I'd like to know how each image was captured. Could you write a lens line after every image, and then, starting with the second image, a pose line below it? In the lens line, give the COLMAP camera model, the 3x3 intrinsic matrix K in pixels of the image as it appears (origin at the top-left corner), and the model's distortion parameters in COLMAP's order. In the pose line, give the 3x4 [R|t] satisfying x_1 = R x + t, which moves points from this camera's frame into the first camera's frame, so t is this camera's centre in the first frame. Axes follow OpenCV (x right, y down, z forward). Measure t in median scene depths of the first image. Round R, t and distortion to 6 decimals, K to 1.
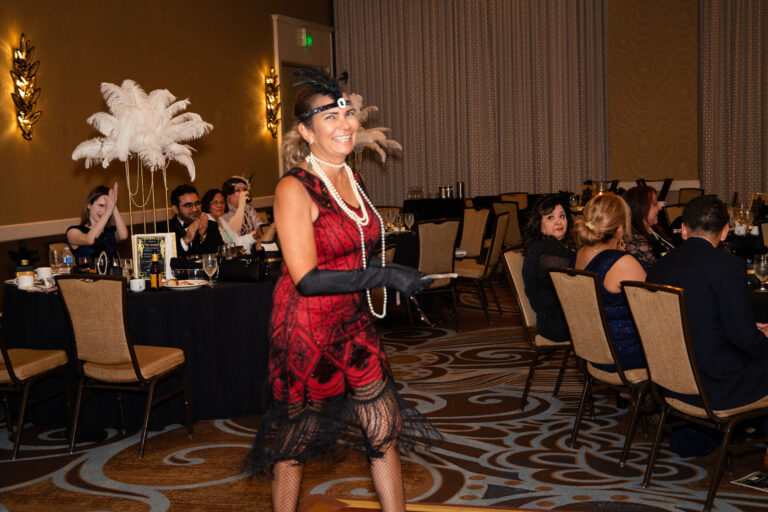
lens RADIAL K [[1269.6, 0, 384.0], [0, 1269.6, 256.0], [0, 0, 1]] dist [0.135459, 0.088291]
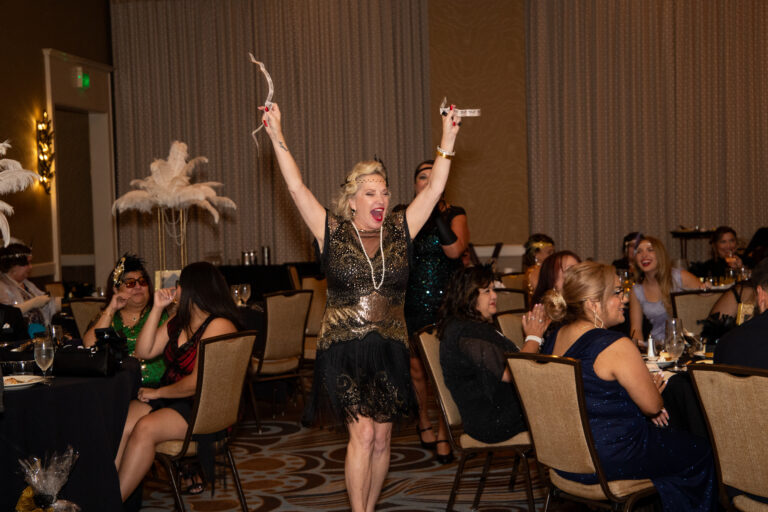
lens RADIAL K [[1378.6, 0, 384.0], [0, 1378.6, 256.0], [0, 0, 1]] dist [0.178912, 0.037915]
pose [[0.981628, -0.003303, 0.190778, -0.079813], [0.012980, 0.998690, -0.049500, -0.007263], [-0.190364, 0.051067, 0.980384, 0.109148]]
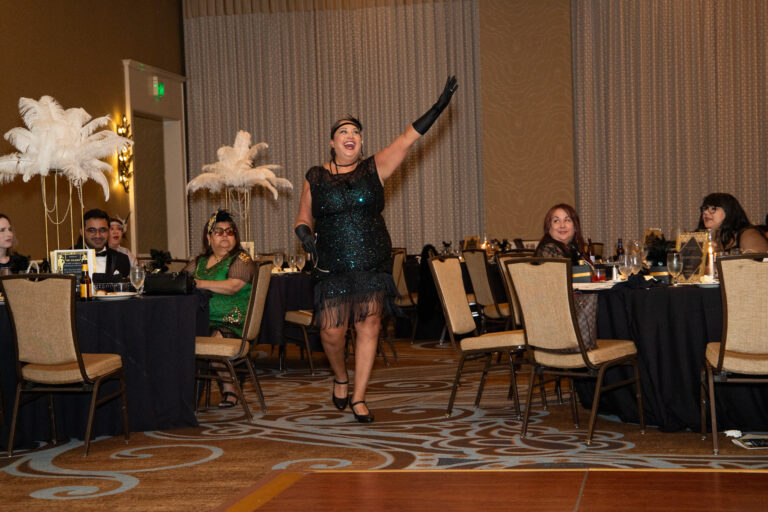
lens RADIAL K [[1497.9, 0, 384.0], [0, 1497.9, 256.0], [0, 0, 1]] dist [0.210162, 0.121886]
pose [[0.991144, -0.001211, 0.132786, -0.085028], [0.011616, 0.996916, -0.077610, 0.070444], [-0.132282, 0.078465, 0.988102, -0.163299]]
